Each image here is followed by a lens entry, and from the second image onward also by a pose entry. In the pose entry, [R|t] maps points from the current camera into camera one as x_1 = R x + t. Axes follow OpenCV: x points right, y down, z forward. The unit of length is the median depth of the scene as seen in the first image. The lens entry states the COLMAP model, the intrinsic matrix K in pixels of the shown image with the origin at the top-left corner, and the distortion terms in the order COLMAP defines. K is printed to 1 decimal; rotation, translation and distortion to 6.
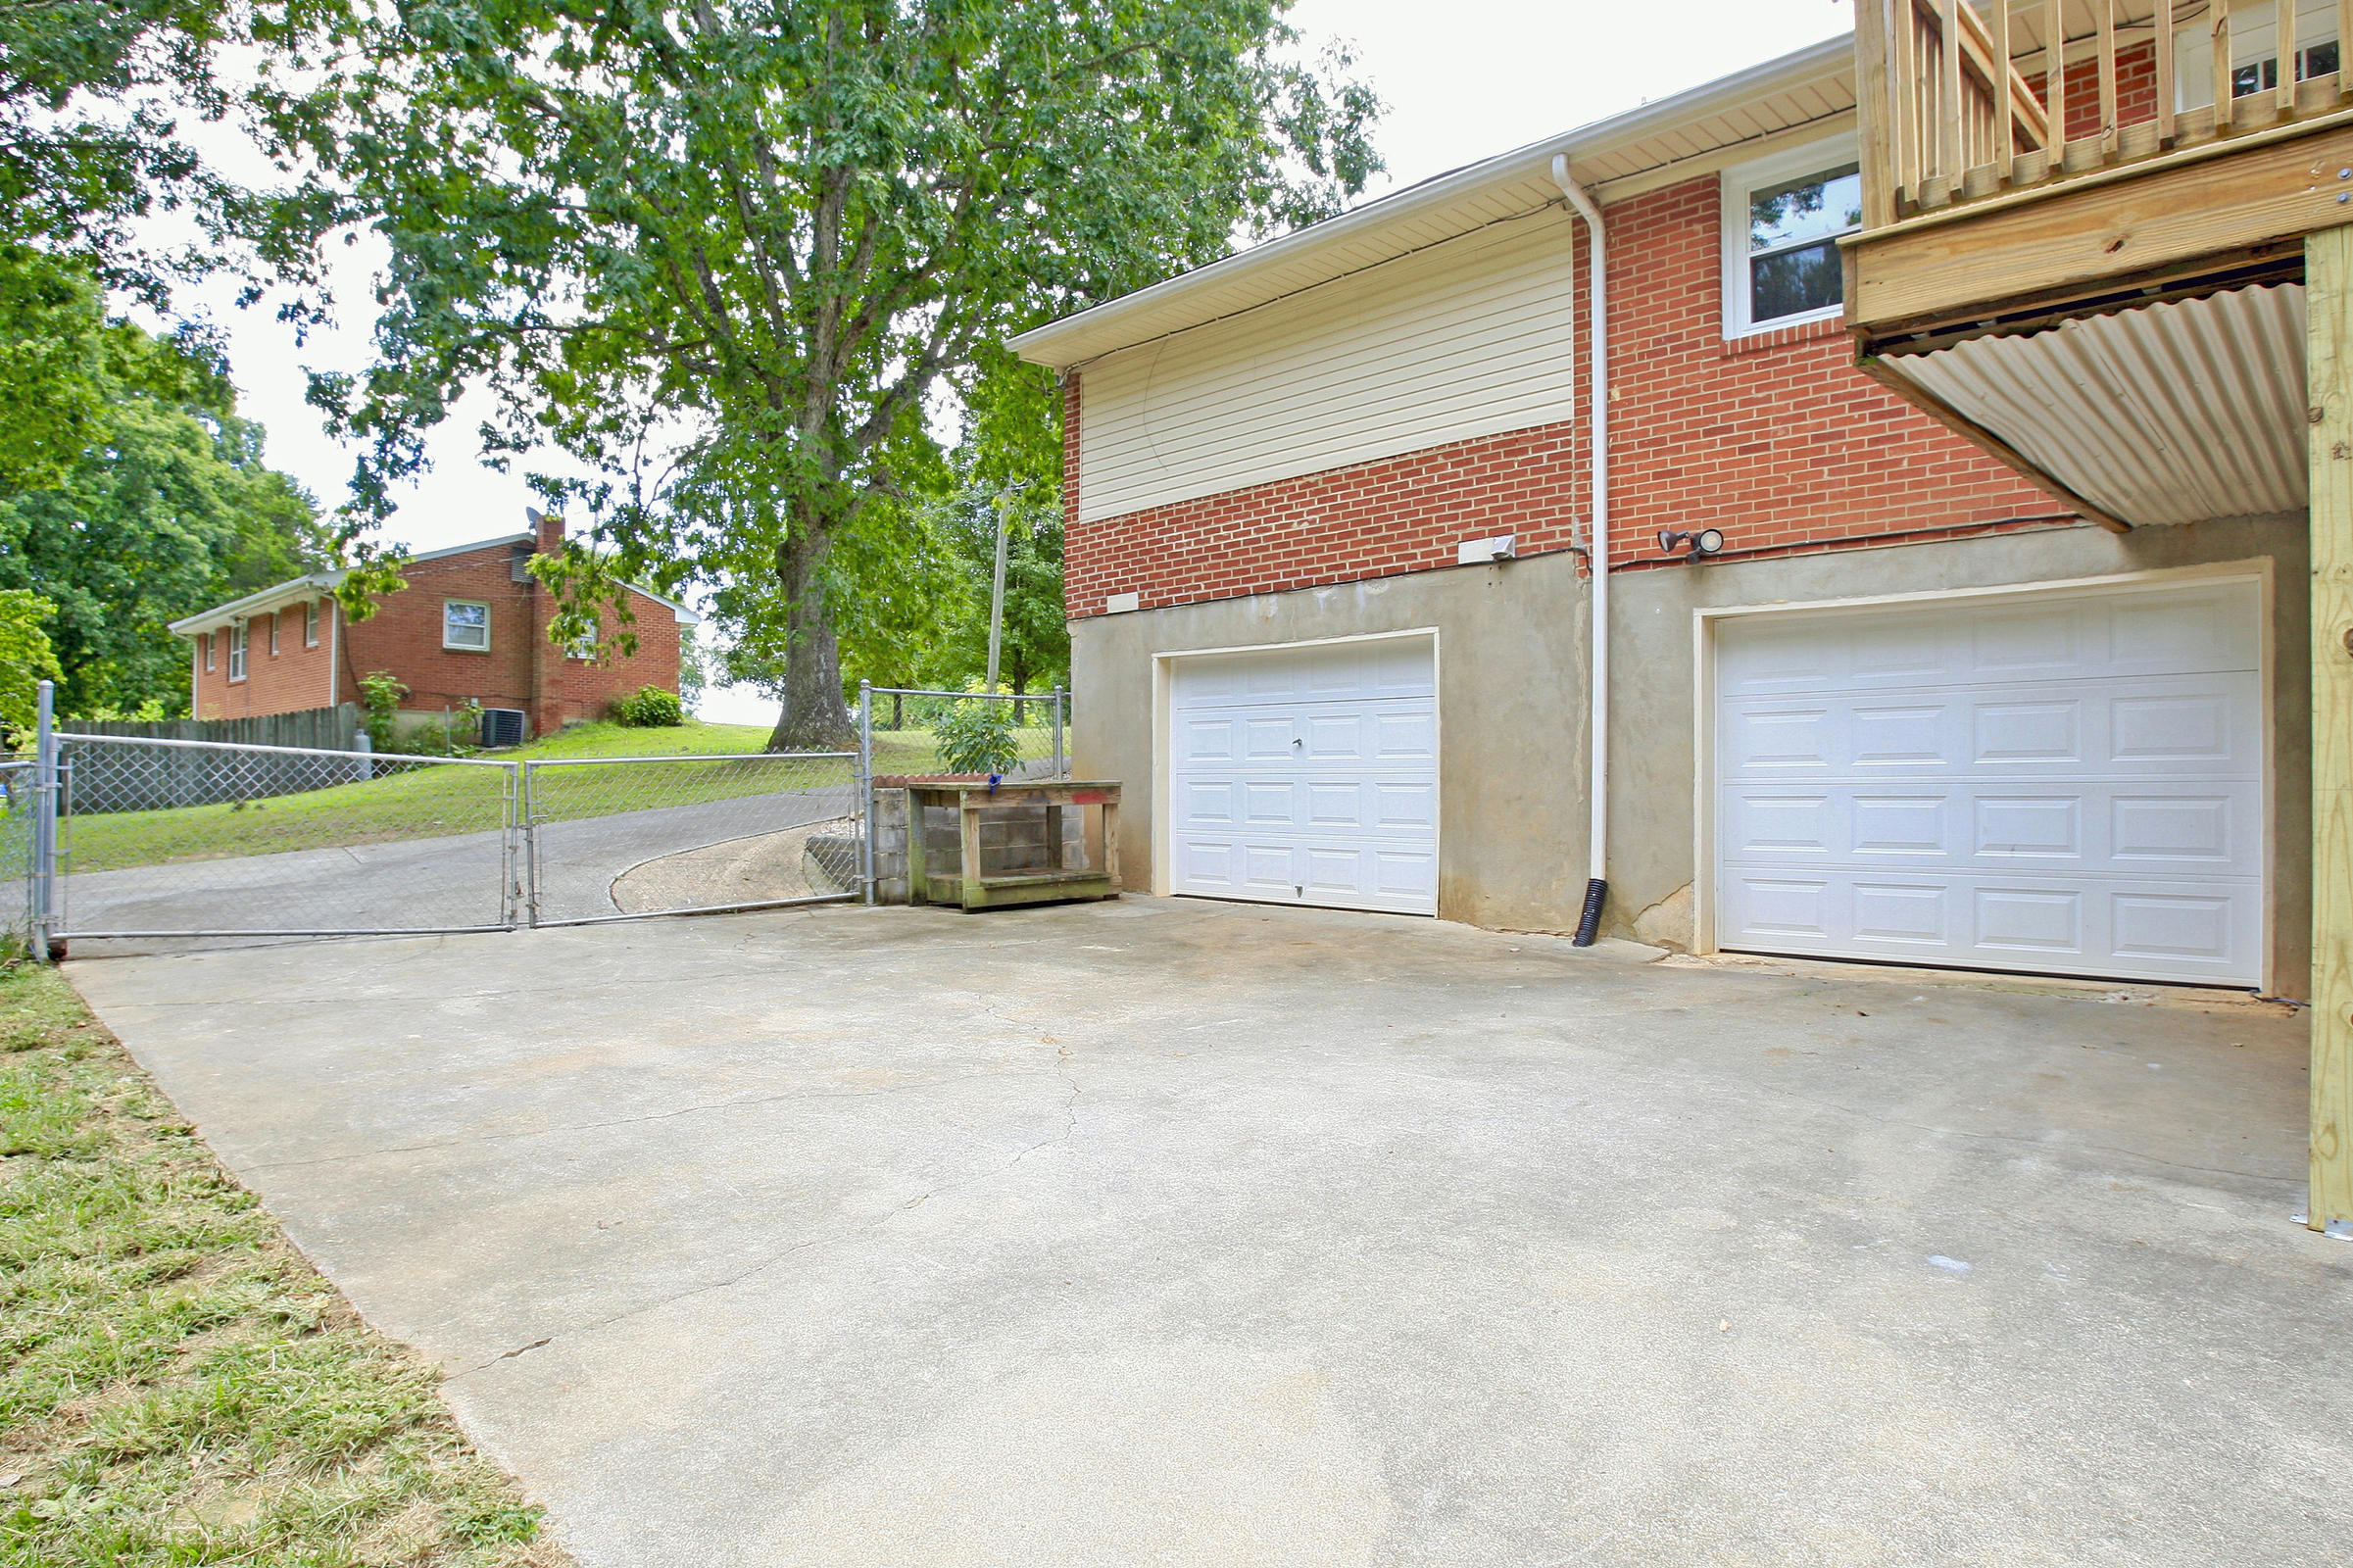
lens RADIAL K [[1374.9, 0, 1172.1], [0, 1374.9, 786.3], [0, 0, 1]] dist [-0.078909, 0.036012]
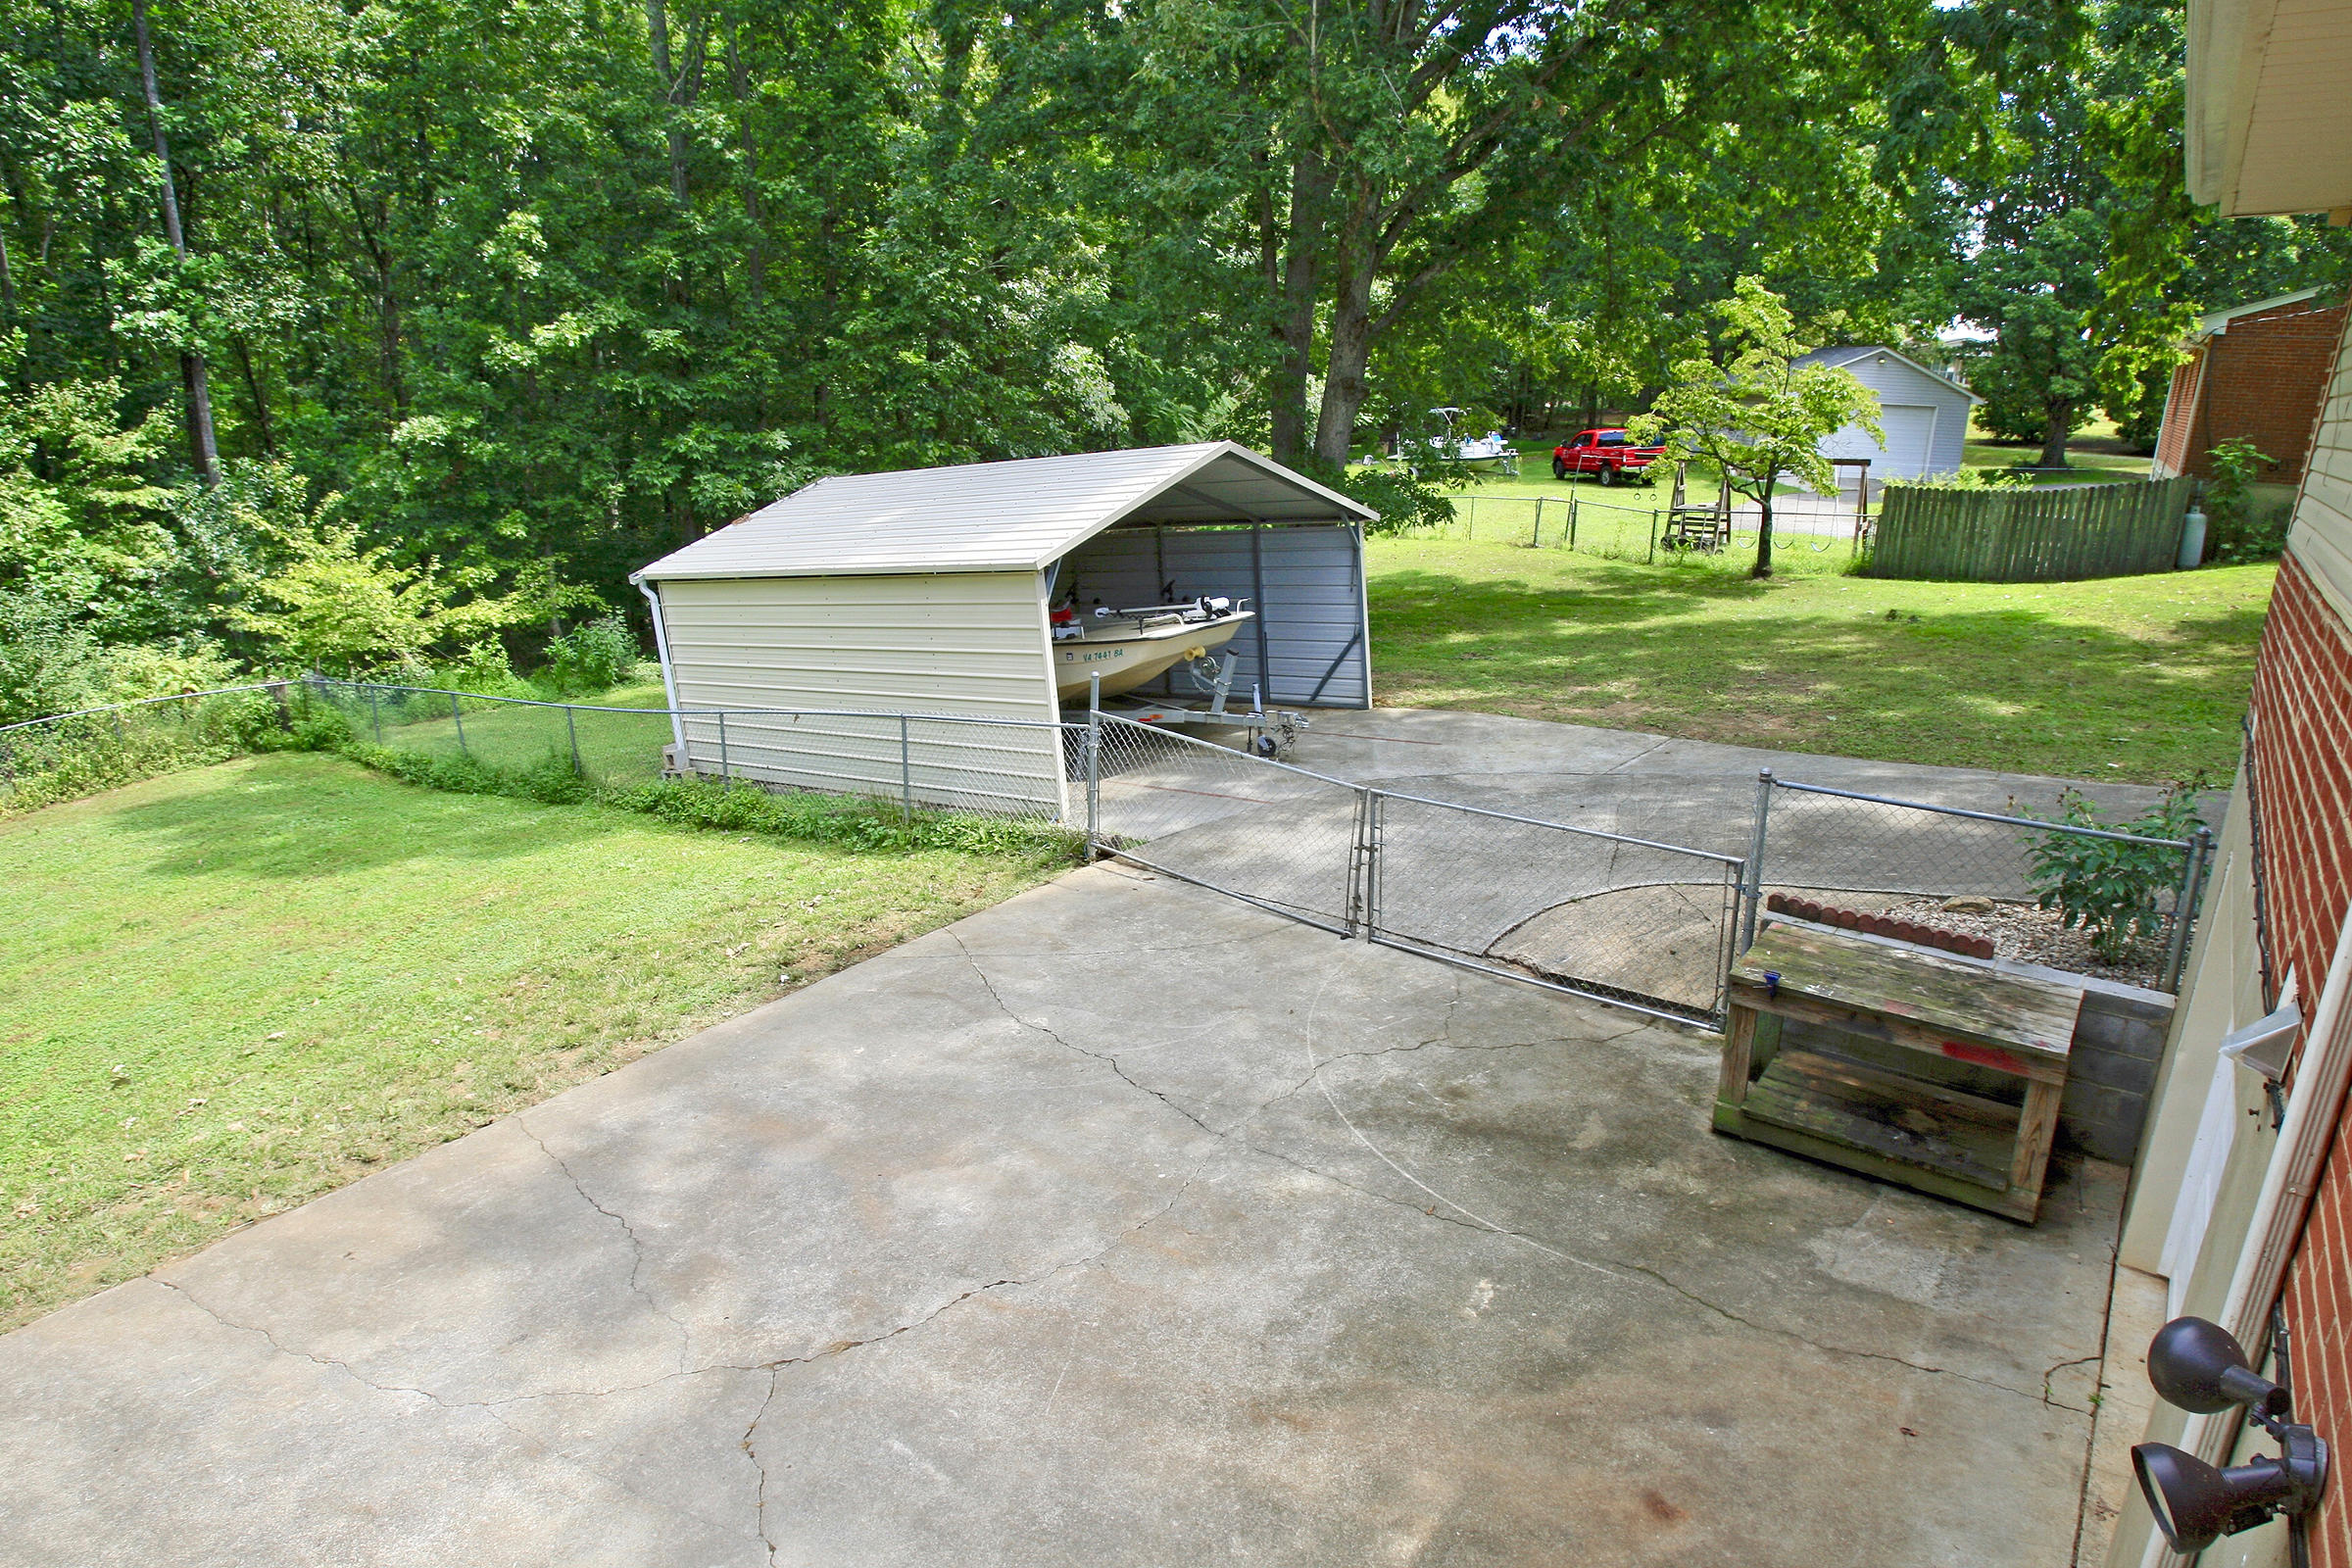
lens RADIAL K [[1374.3, 0, 1171.6], [0, 1374.3, 786.3], [0, 0, 1]] dist [-0.078909, 0.036012]
pose [[0.147213, 0.286636, -0.946661, 0.154521], [-0.020641, 0.957771, 0.286790, -0.100486], [0.988889, -0.022679, 0.146913, 0.221074]]
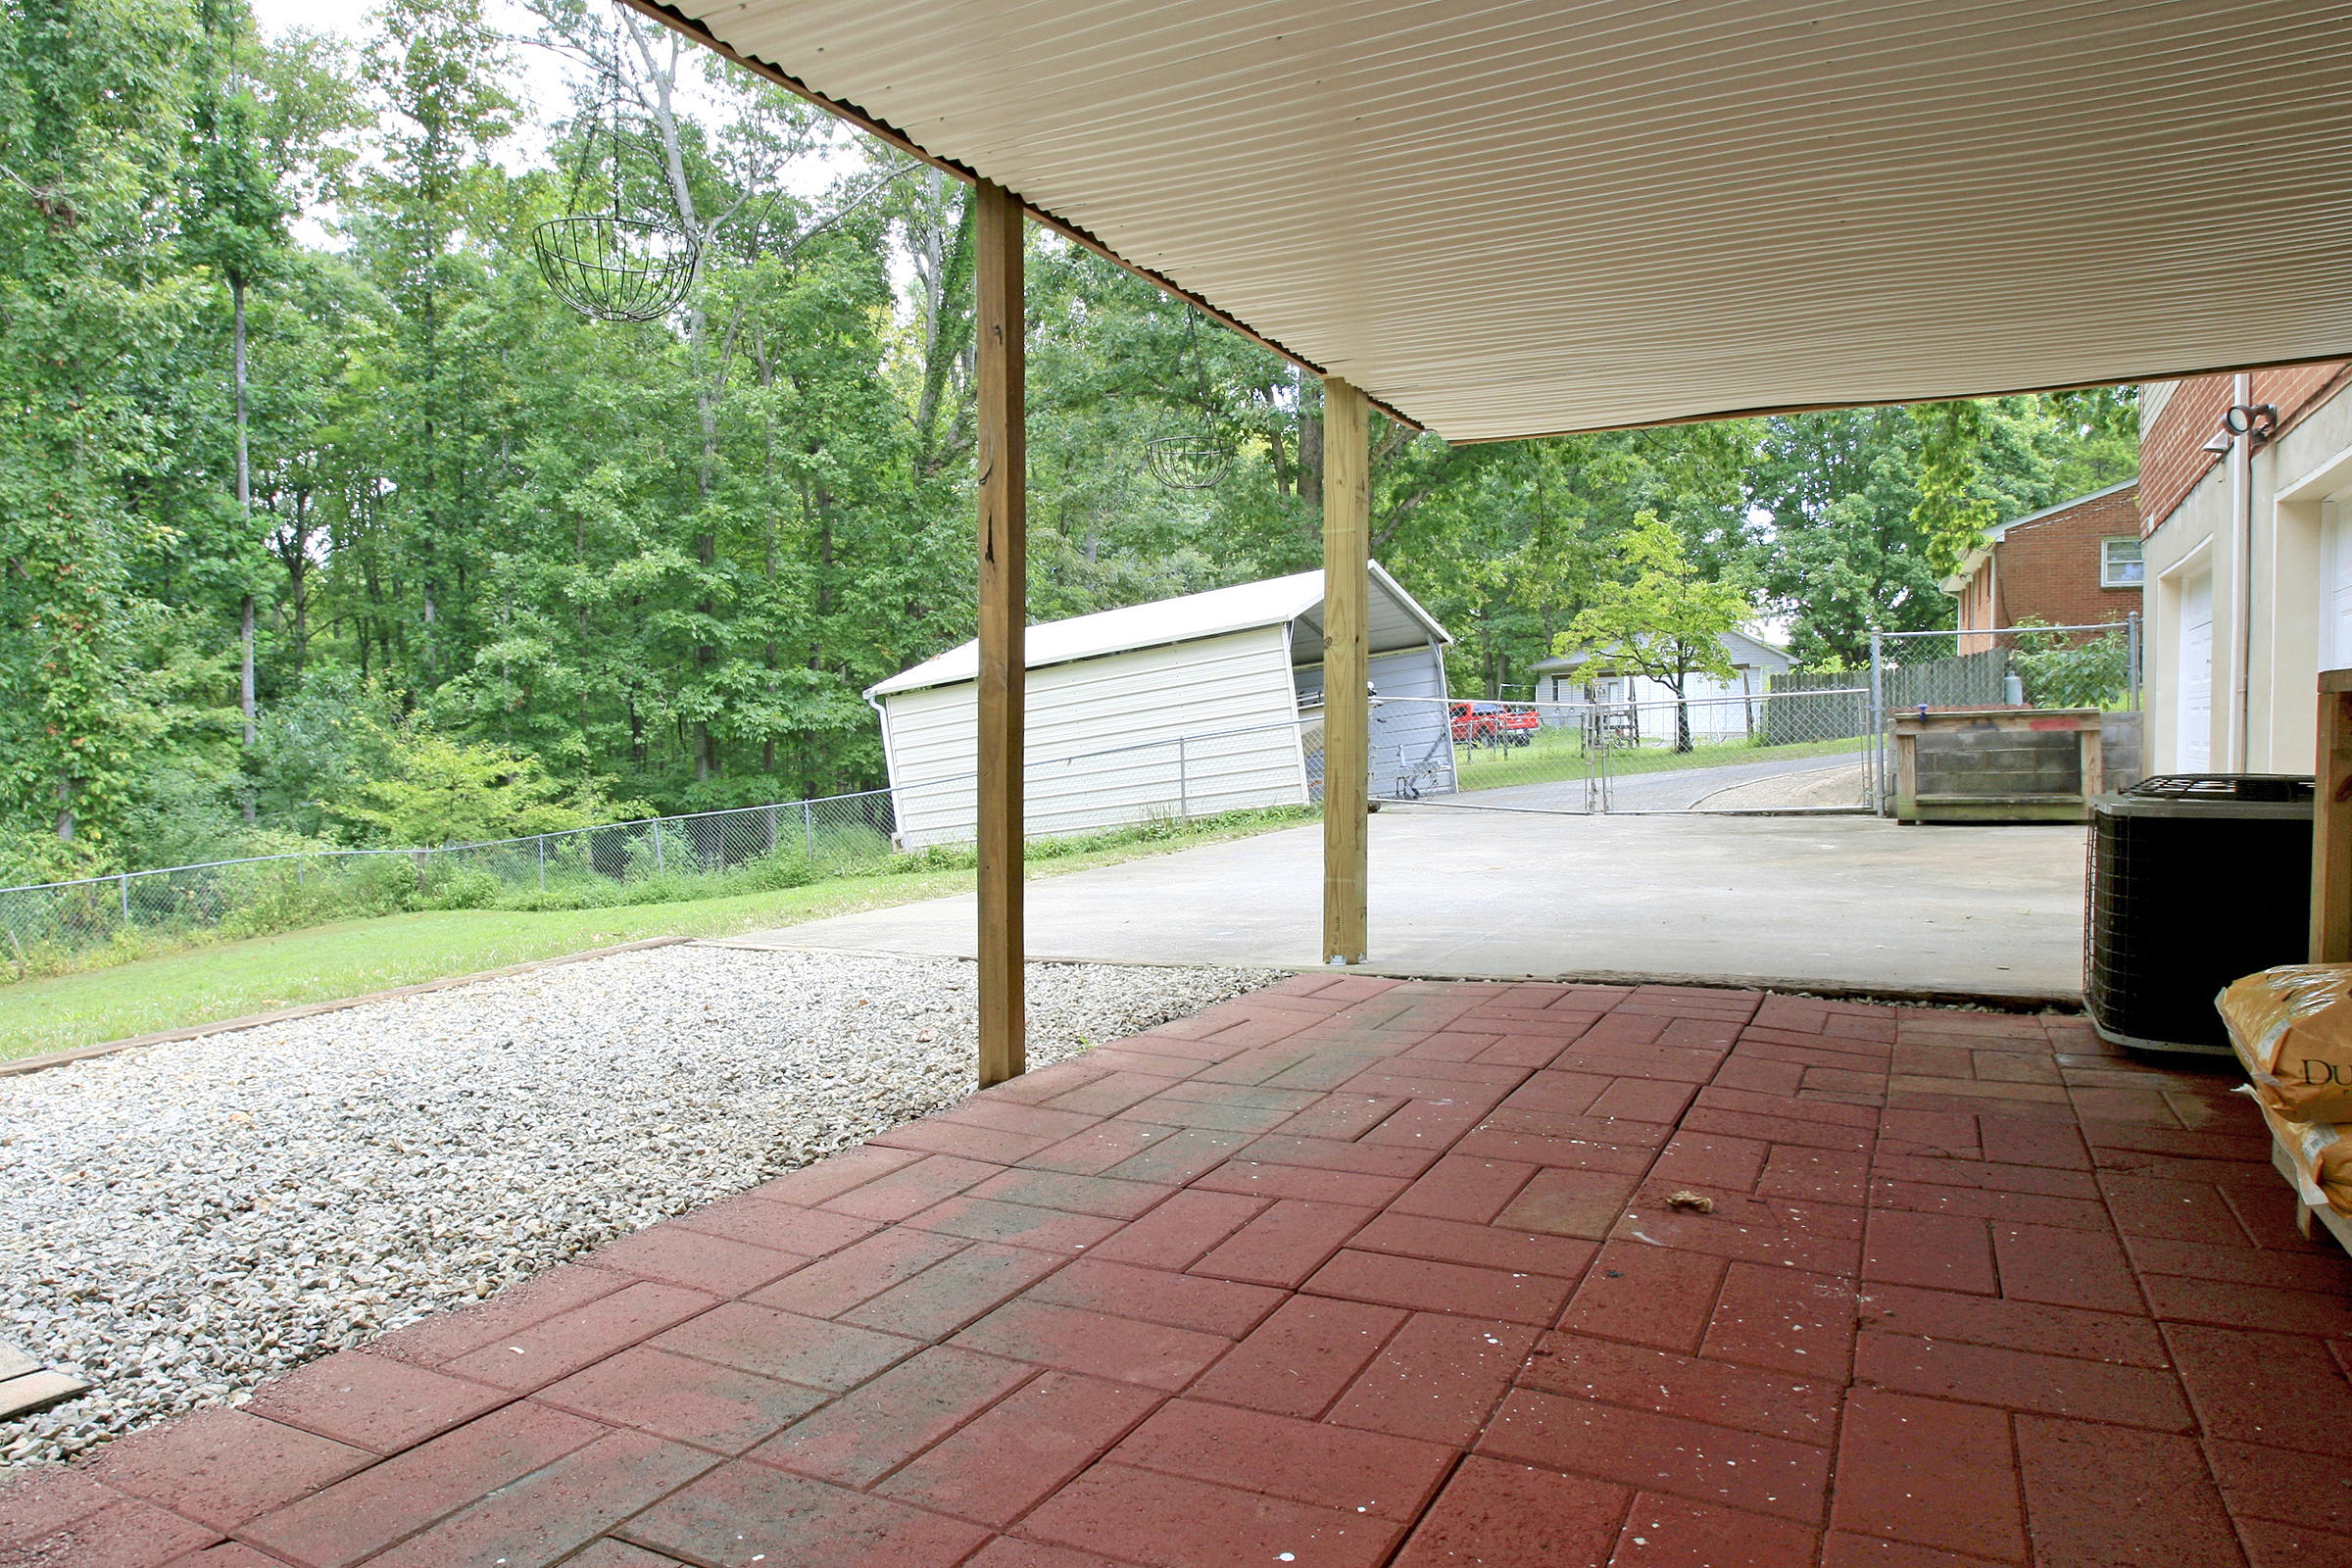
lens RADIAL K [[1454.2, 0, 1176.0], [0, 1454.2, 784.0], [0, 0, 1]] dist [-0.092928, 0.056284]
pose [[0.289678, 0.027376, -0.956733, 0.293863], [0.009614, 0.999457, 0.031509, 0.005253], [0.957076, -0.018325, 0.289257, 0.025944]]
